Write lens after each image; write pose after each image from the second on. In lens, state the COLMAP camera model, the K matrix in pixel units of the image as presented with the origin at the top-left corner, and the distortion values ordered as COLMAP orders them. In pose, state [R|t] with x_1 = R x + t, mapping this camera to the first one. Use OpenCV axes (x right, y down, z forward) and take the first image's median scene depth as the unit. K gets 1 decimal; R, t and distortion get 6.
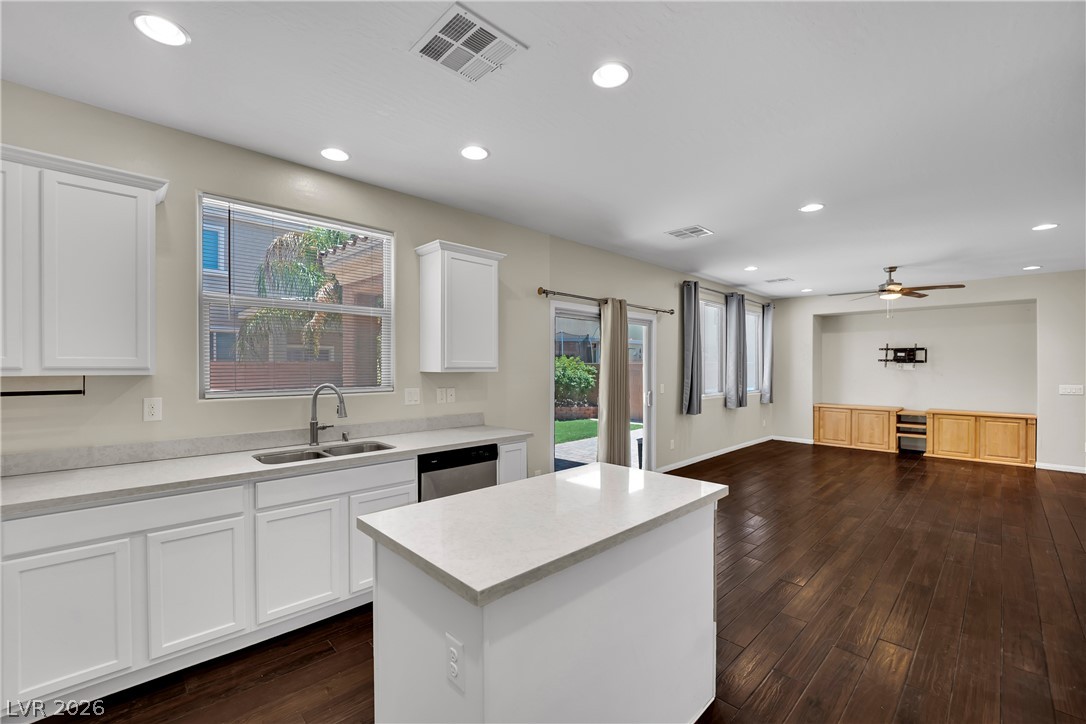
lens RADIAL K [[437.6, 0, 531.7], [0, 437.6, 372.7], [0, 0, 1]] dist [-0.028581, -0.000539]
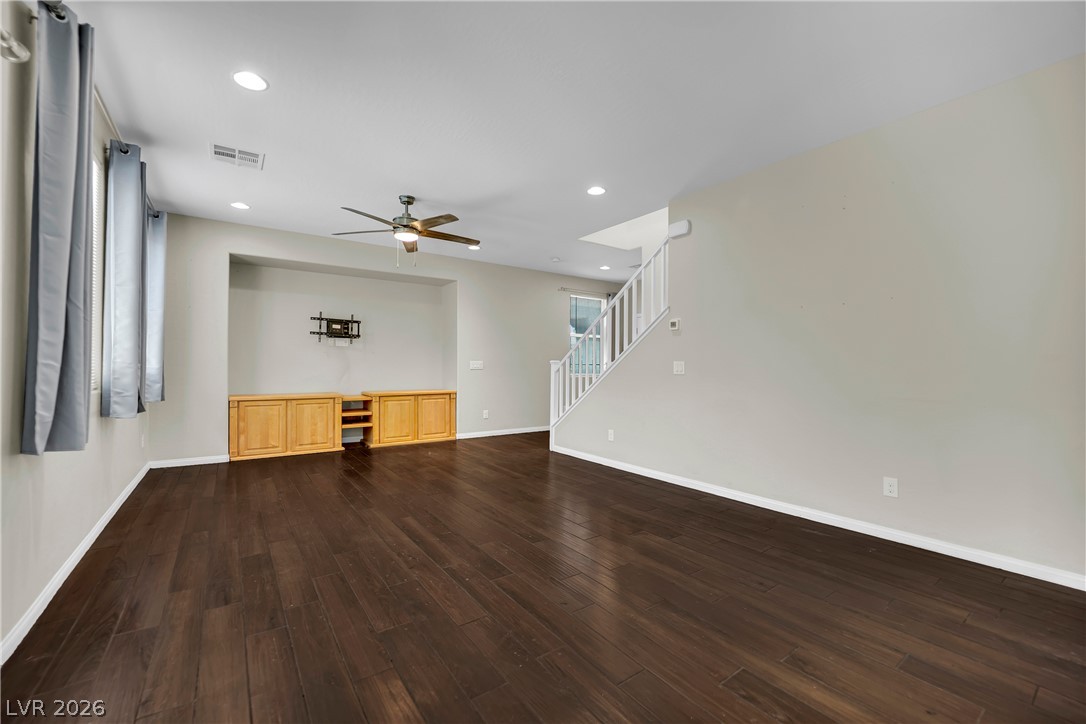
lens RADIAL K [[437.6, 0, 540.7], [0, 437.6, 360.3], [0, 0, 1]] dist [-0.028581, -0.000539]
pose [[0.123870, 0.009516, 0.992253, 0.105275], [0.006377, 0.999926, -0.010385, 0.033078], [-0.992278, 0.007614, 0.123800, 0.546792]]
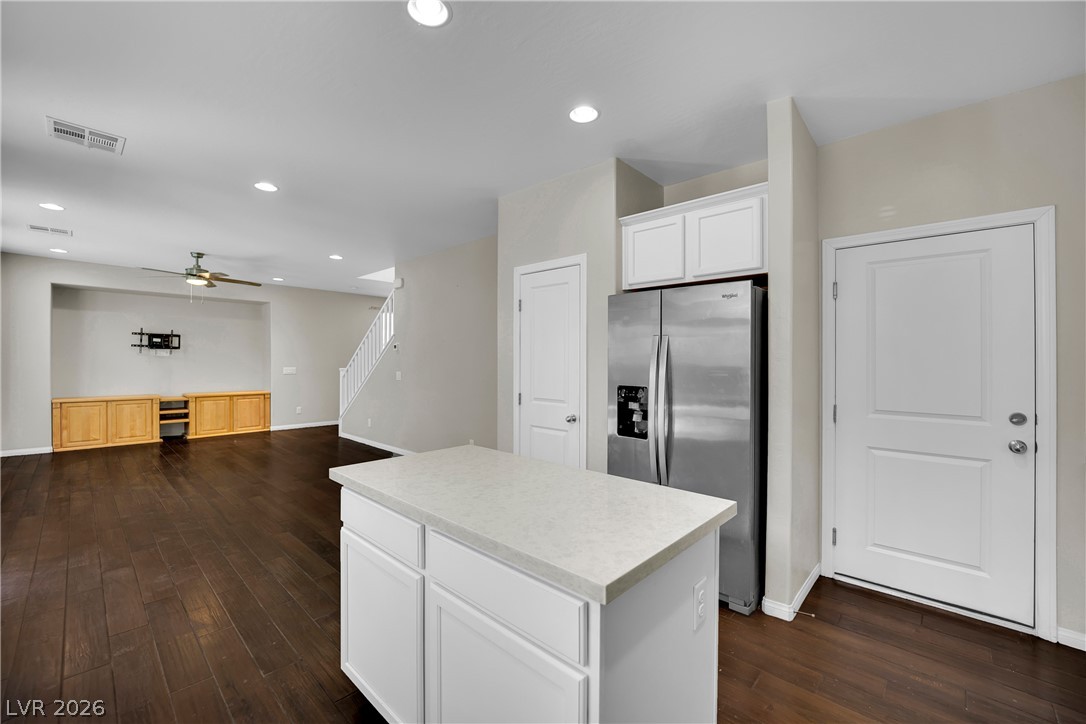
lens RADIAL K [[437.6, 0, 538.0], [0, 437.6, 359.5], [0, 0, 1]] dist [-0.028581, -0.000539]
pose [[-0.081033, 0.000561, 0.996711, -0.184587], [0.005481, 0.999985, -0.000117, 0.006561], [-0.996696, 0.005453, -0.081035, 0.228586]]
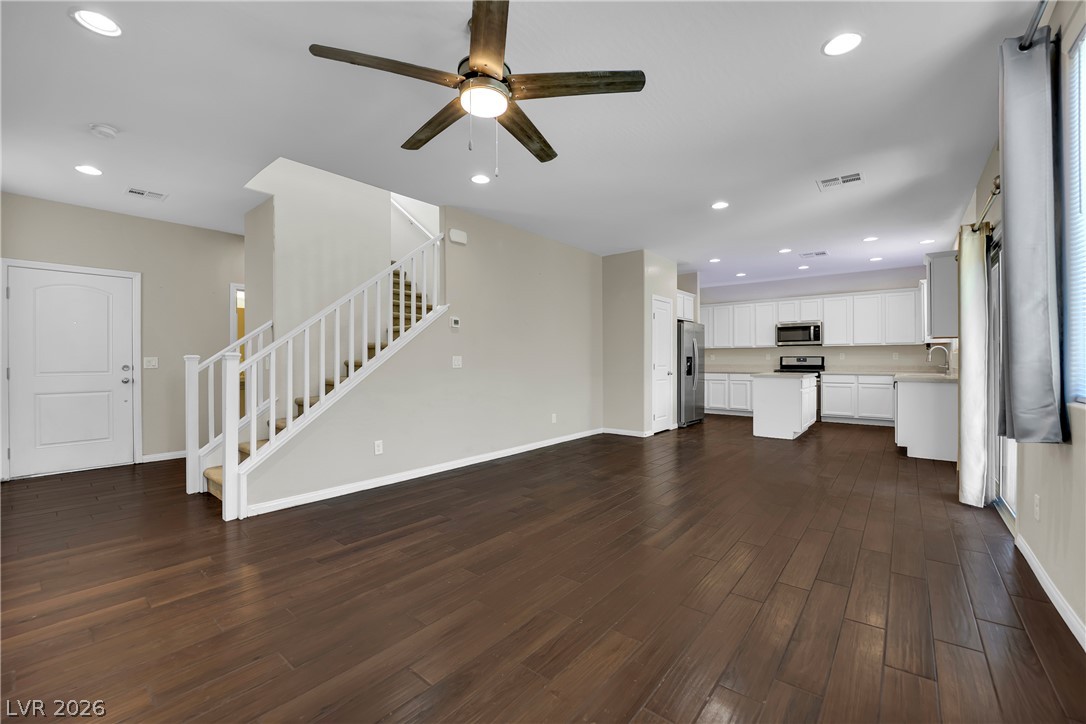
lens RADIAL K [[437.6, 0, 545.0], [0, 437.6, 360.3], [0, 0, 1]] dist [-0.028581, -0.000539]
pose [[-0.990732, -0.005402, -0.135722, 0.665663], [-0.007690, 0.999837, 0.016337, 0.023999], [0.135612, 0.017229, -0.990612, 1.093092]]
